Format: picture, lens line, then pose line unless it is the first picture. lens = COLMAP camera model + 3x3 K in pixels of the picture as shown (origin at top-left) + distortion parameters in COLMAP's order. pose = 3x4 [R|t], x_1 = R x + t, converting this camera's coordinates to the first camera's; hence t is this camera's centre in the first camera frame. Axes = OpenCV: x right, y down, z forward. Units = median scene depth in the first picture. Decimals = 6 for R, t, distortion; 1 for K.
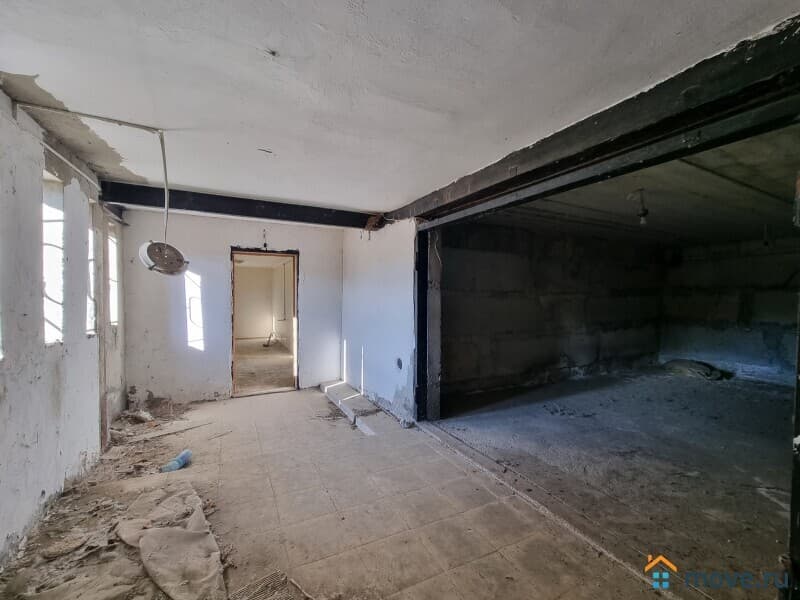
lens RADIAL K [[333.5, 0, 401.4], [0, 333.5, 297.8], [0, 0, 1]] dist [0.000140, -0.000596]
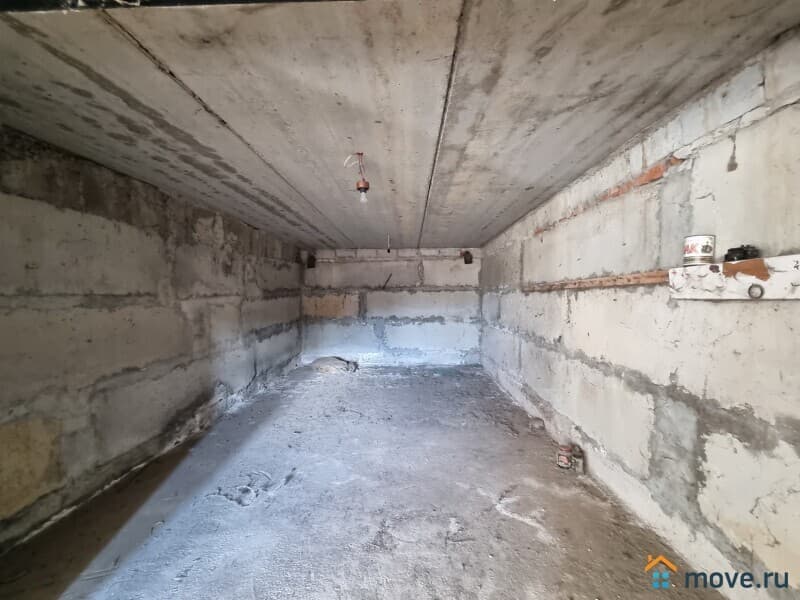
lens RADIAL K [[333.5, 0, 395.4], [0, 333.5, 309.2], [0, 0, 1]] dist [0.000140, -0.000596]
pose [[0.491289, -0.050667, 0.869521, 0.064072], [0.017489, 0.998679, 0.048312, -0.012334], [-0.870821, -0.008528, 0.491527, 0.331217]]
